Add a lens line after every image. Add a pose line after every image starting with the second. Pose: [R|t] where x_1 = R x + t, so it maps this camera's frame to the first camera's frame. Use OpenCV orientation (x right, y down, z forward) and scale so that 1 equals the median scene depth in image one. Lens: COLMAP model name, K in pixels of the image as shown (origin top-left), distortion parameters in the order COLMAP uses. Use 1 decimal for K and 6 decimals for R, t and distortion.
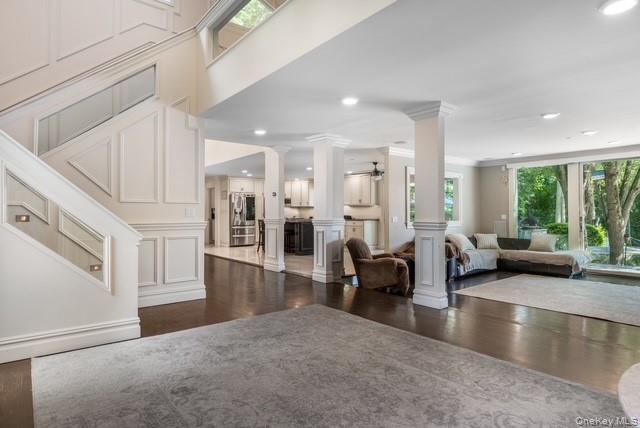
lens RADIAL K [[363.8, 0, 320.8], [0, 363.8, 202.3], [0, 0, 1]] dist [-0.000025, -0.000332]
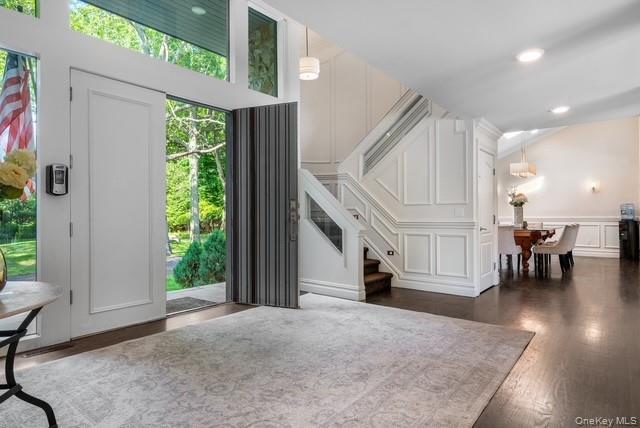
lens RADIAL K [[370.7, 0, 320.0], [0, 370.7, 214.0], [0, 0, 1]] dist [-0.000097, 0.000857]
pose [[0.214105, -0.003470, -0.976804, 0.859898], [0.035776, 0.999351, 0.004292, 0.018034], [0.976155, -0.035865, 0.214090, 0.532964]]
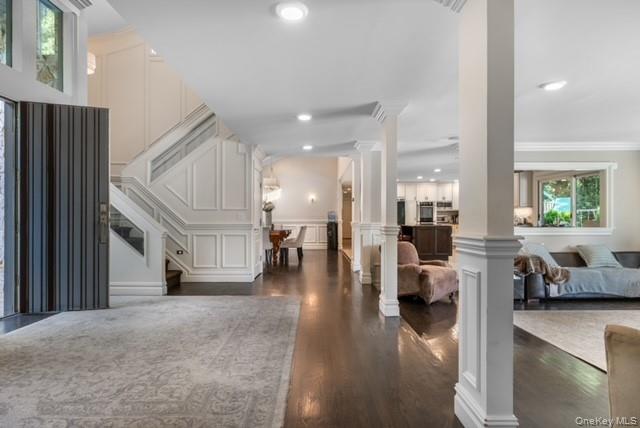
lens RADIAL K [[370.7, 0, 320.0], [0, 370.7, 214.0], [0, 0, 1]] dist [-0.000097, 0.000857]
pose [[0.788919, -0.005397, -0.614473, 1.004955], [0.018150, 0.999730, 0.014521, 0.004724], [0.614229, -0.022608, 0.788804, 0.149929]]
